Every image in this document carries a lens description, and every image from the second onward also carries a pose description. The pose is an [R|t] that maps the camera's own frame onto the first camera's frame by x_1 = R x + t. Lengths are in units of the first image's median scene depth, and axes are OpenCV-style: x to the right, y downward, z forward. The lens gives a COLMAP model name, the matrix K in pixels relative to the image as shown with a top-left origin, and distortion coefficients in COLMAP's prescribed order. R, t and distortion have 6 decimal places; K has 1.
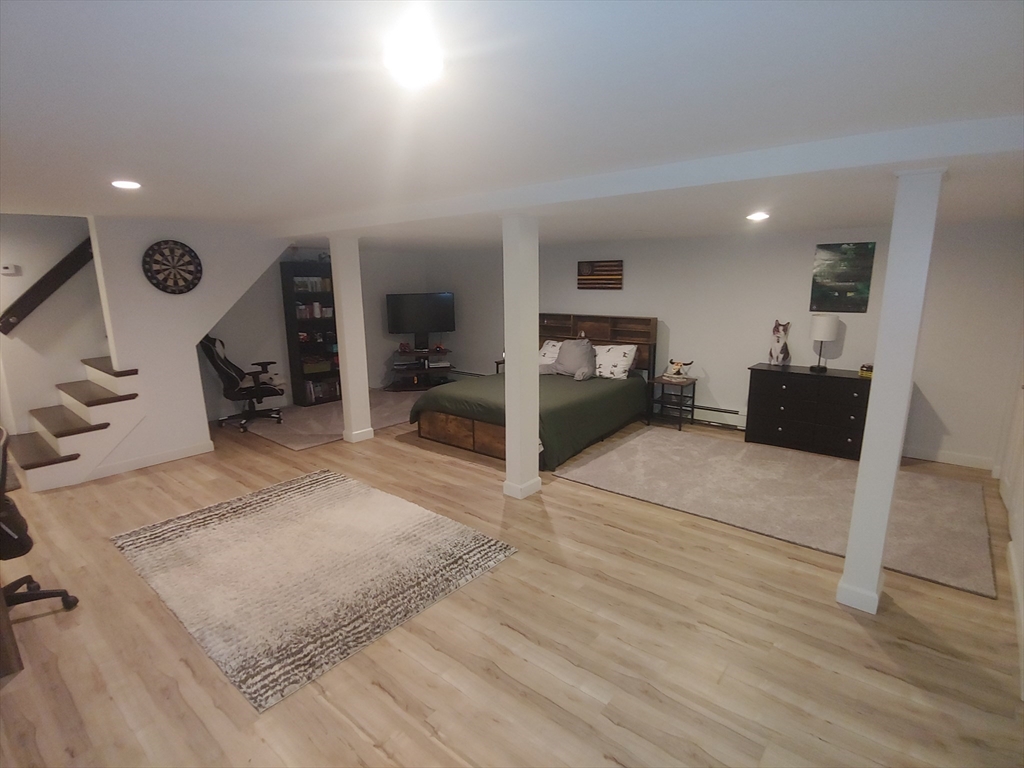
lens RADIAL K [[518.8, 0, 510.0], [0, 518.8, 391.3], [0, 0, 1]] dist [-0.013536, -0.000278]
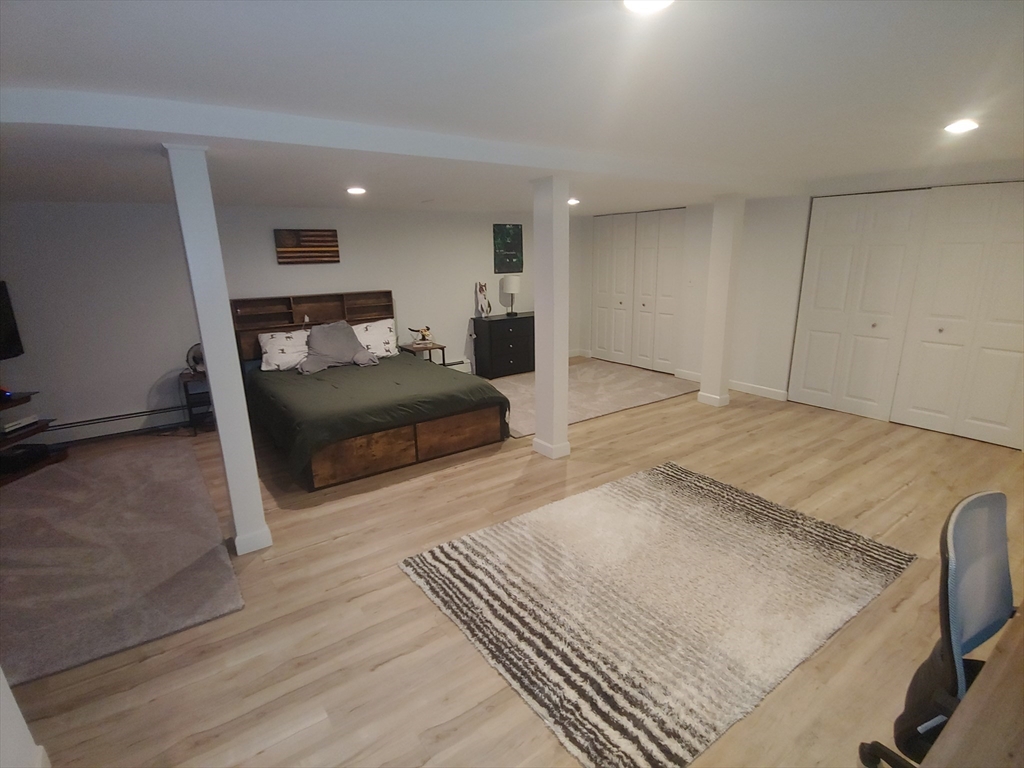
lens RADIAL K [[518.8, 0, 510.0], [0, 518.8, 391.3], [0, 0, 1]] dist [-0.013536, -0.000278]
pose [[0.252333, -0.245239, 0.936048, -0.803903], [0.219170, 0.956696, 0.191567, -0.119255], [-0.942493, 0.156815, 0.295155, 0.649376]]
